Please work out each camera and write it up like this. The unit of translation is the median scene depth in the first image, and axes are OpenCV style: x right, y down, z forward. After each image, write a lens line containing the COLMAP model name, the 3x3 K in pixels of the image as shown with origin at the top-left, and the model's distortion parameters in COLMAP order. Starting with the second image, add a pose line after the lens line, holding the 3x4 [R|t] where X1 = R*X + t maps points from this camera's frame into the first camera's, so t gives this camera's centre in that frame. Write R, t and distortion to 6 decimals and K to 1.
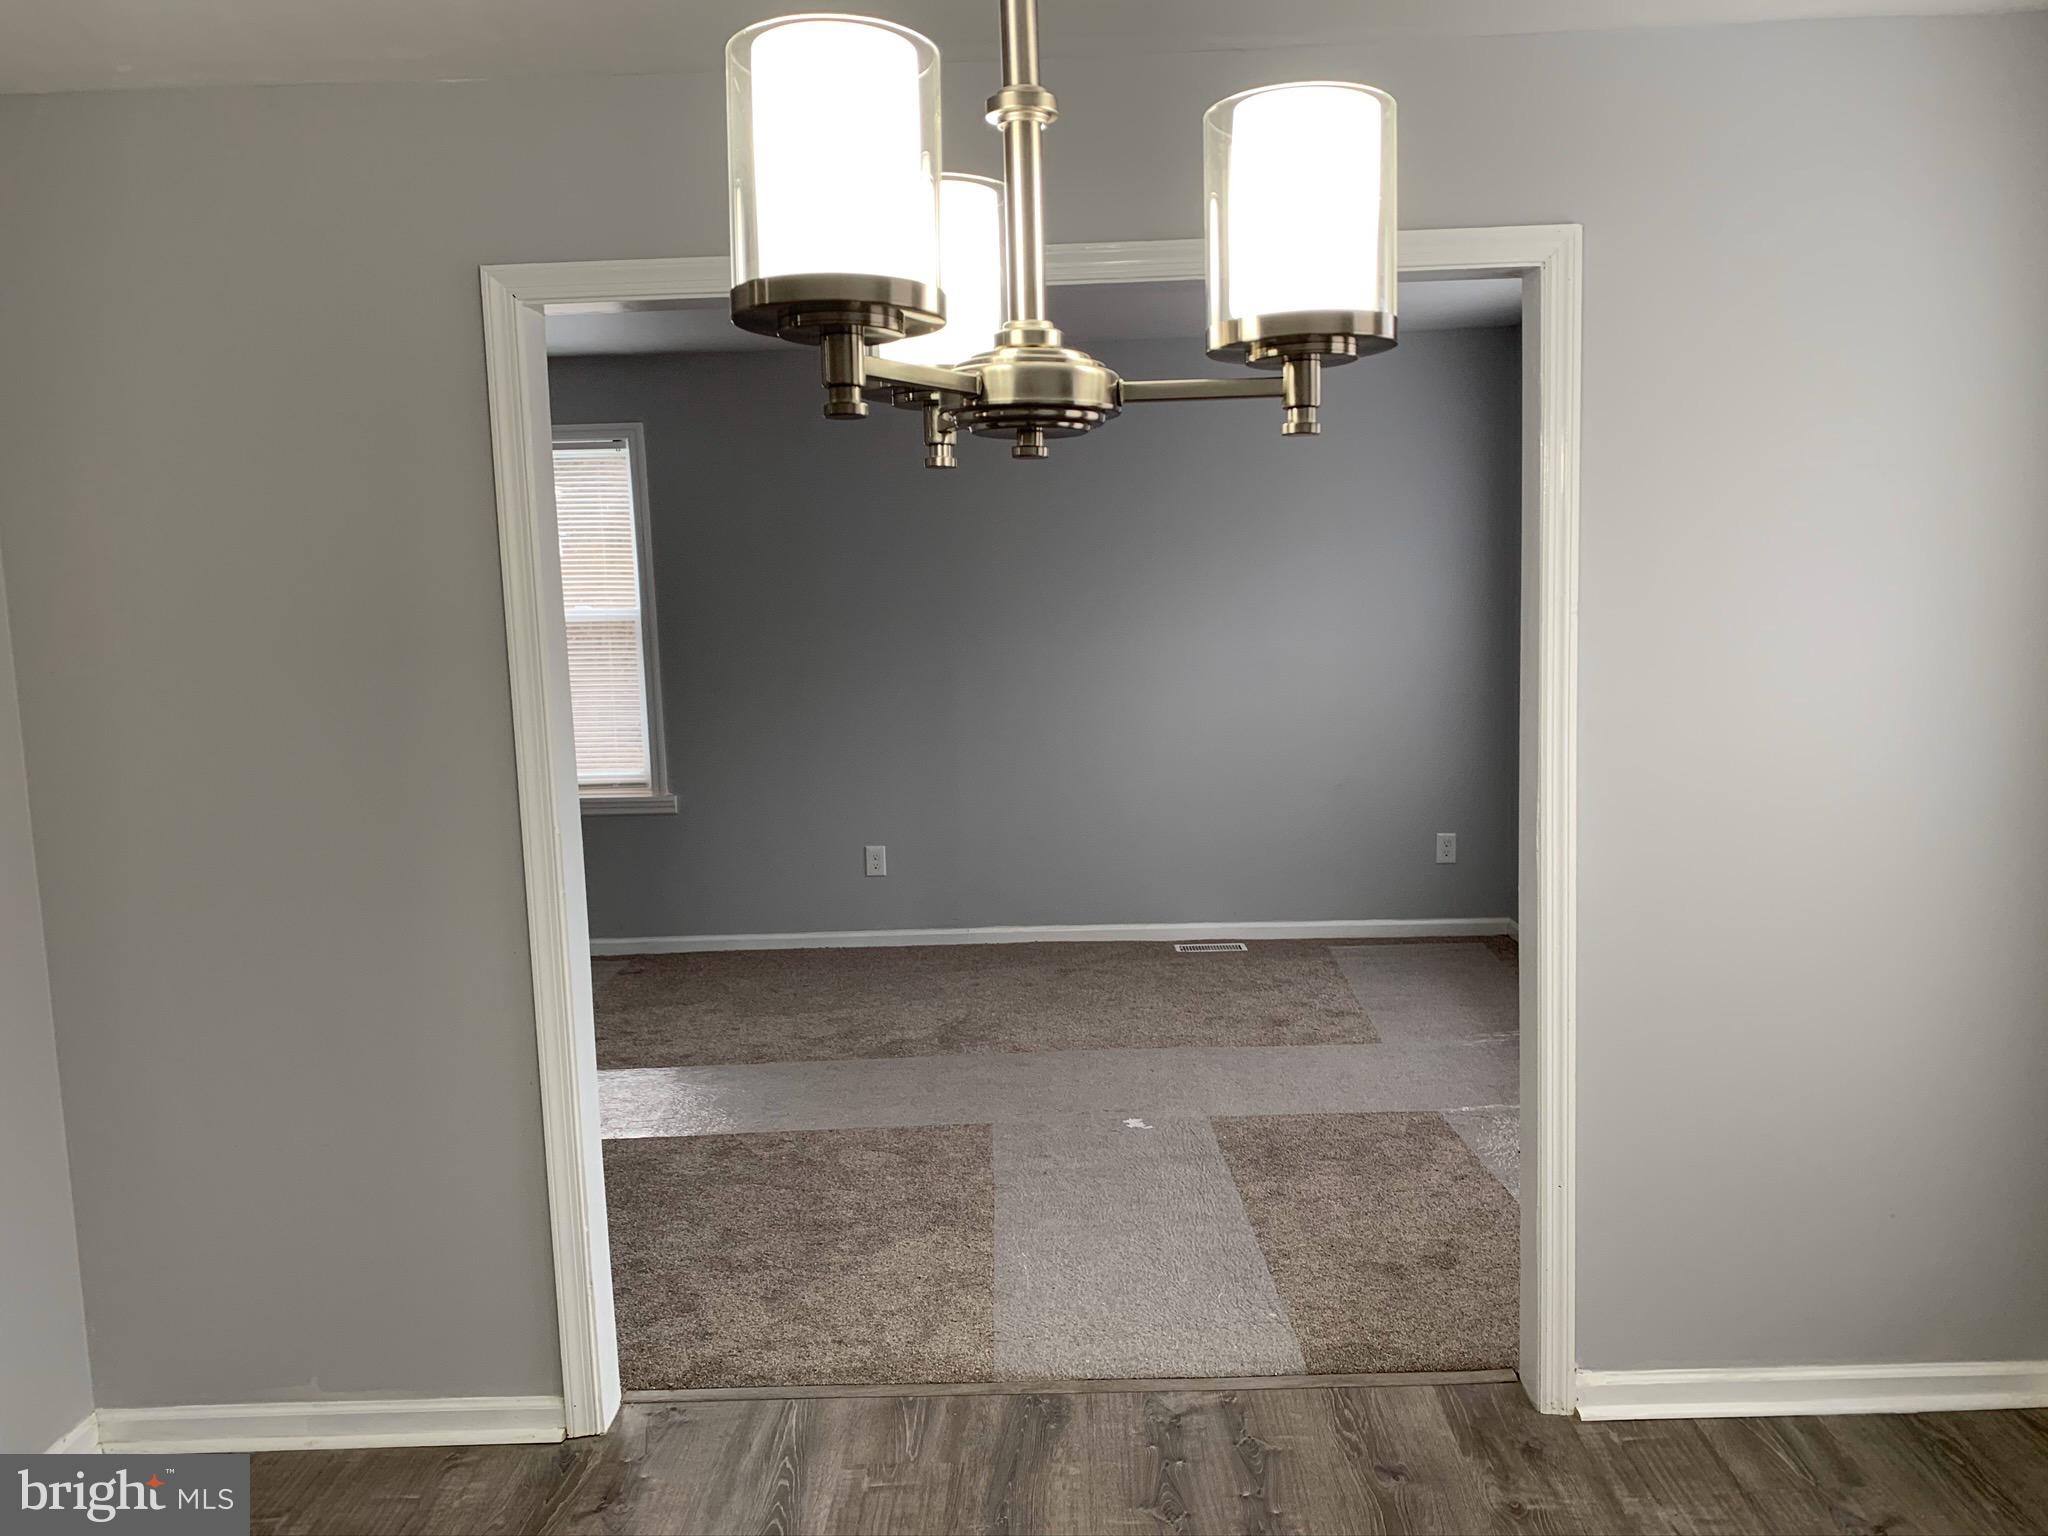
lens RADIAL K [[1542.8, 0, 1033.3], [0, 1542.8, 737.5], [0, 0, 1]] dist [0.043741, -0.007221]
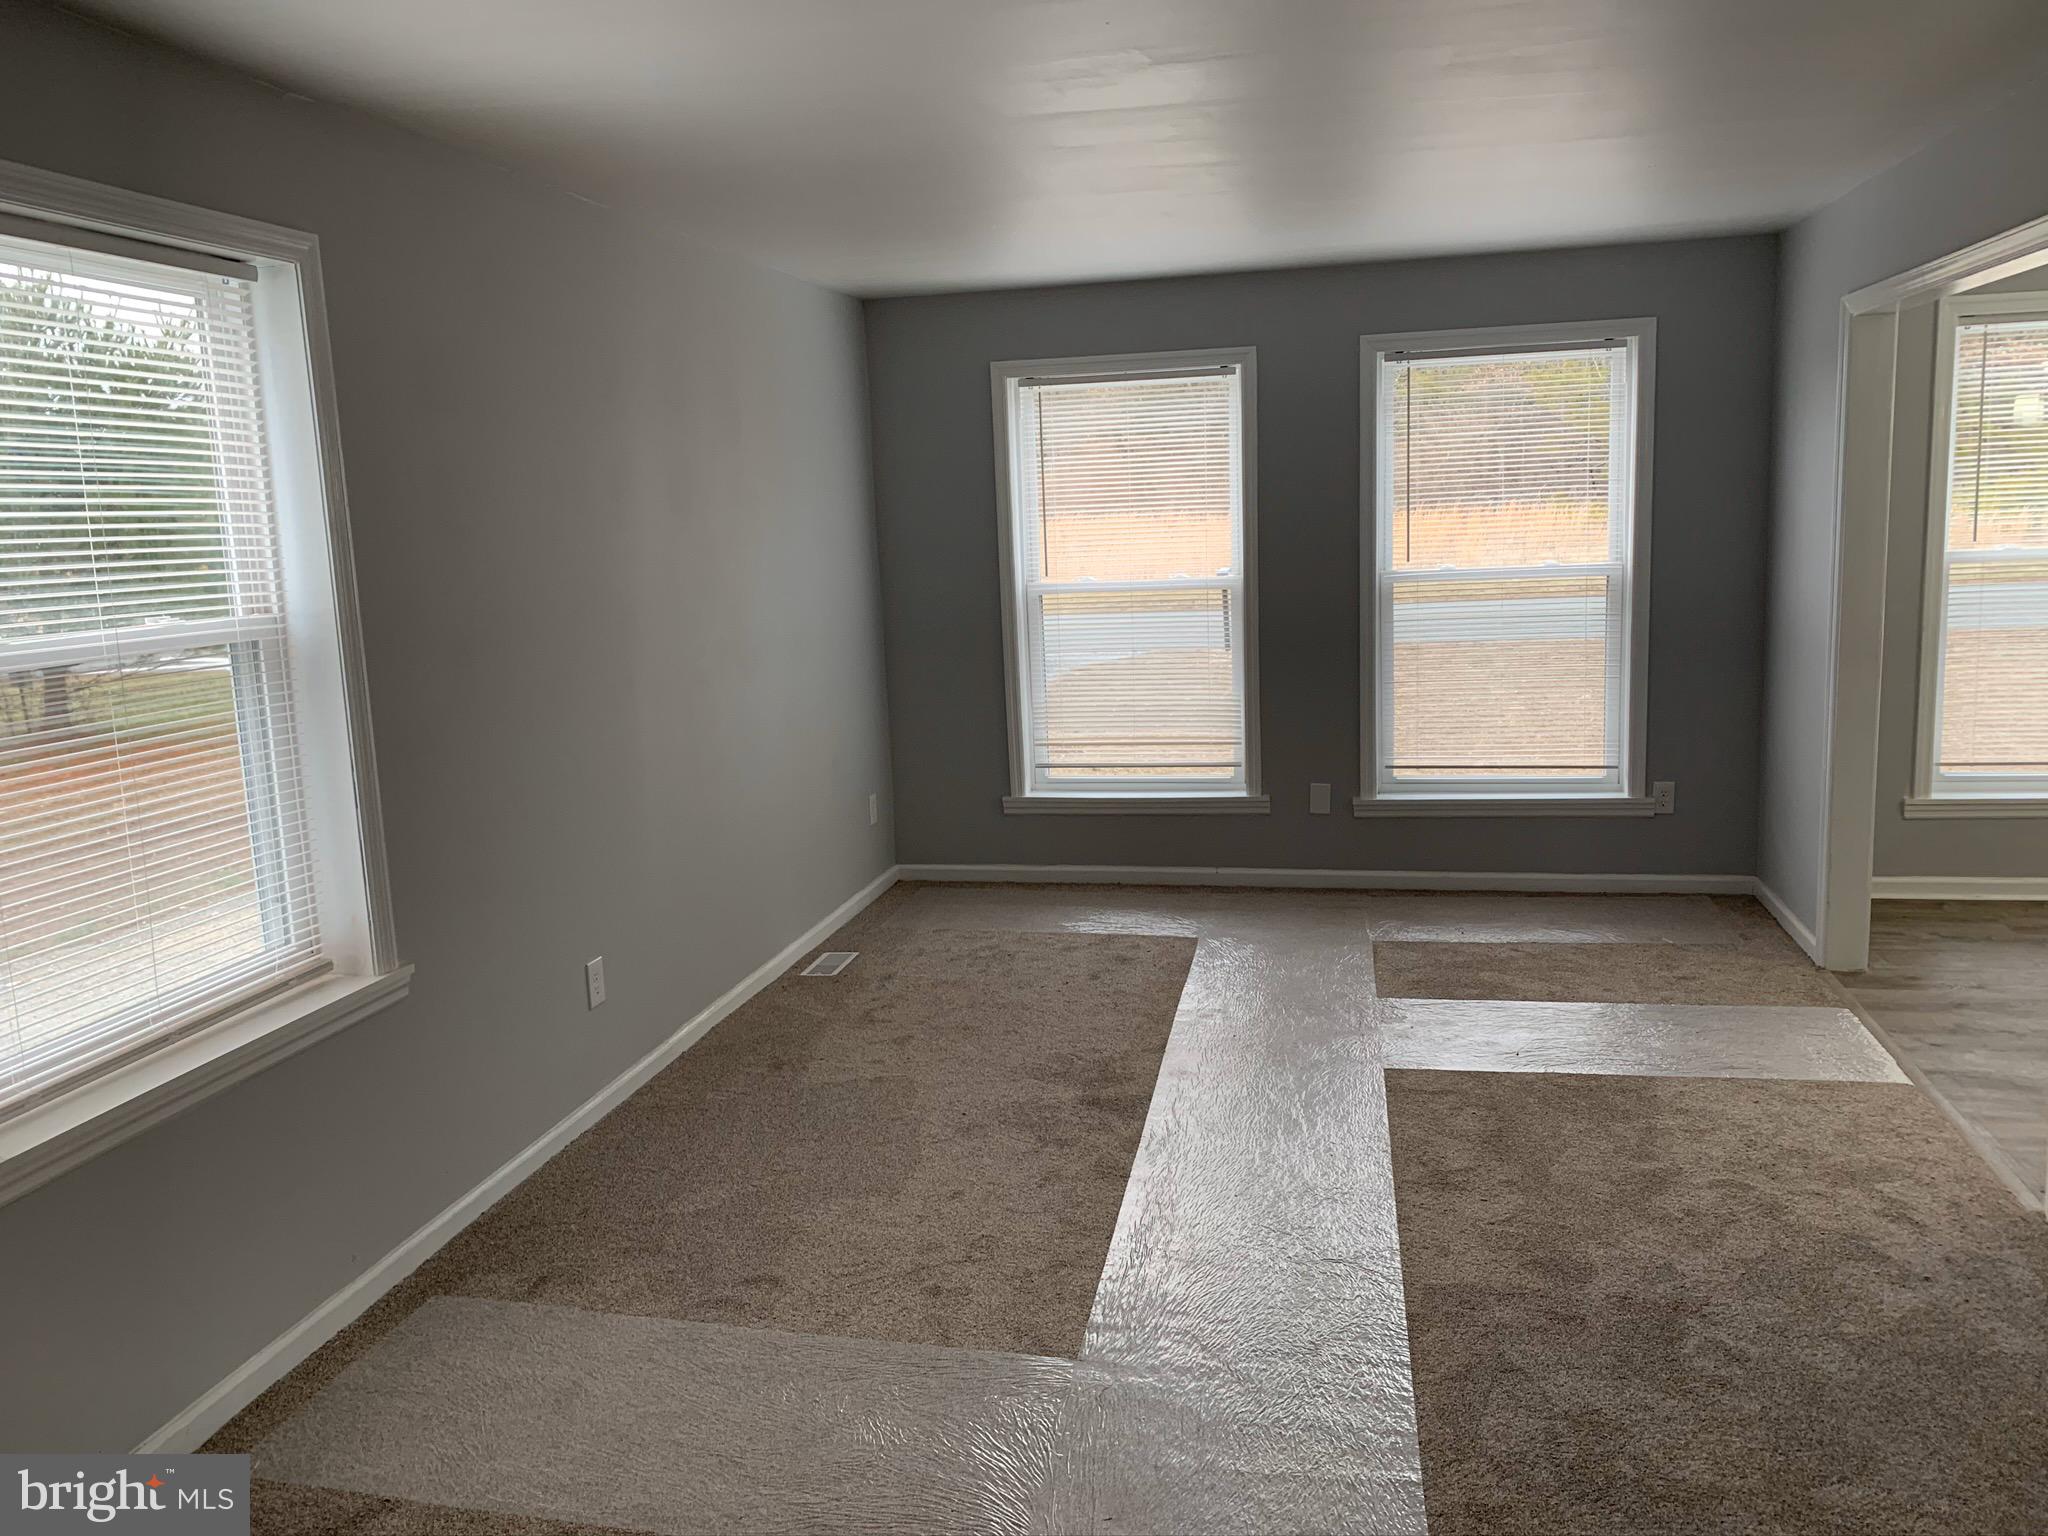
lens RADIAL K [[1542.8, 0, 1033.3], [0, 1542.8, 737.5], [0, 0, 1]] dist [0.043741, -0.007221]
pose [[0.194020, -0.126131, 0.972855, -0.804449], [0.142725, 0.984777, 0.099212, -0.070559], [-0.970560, 0.119601, 0.209069, 0.784066]]
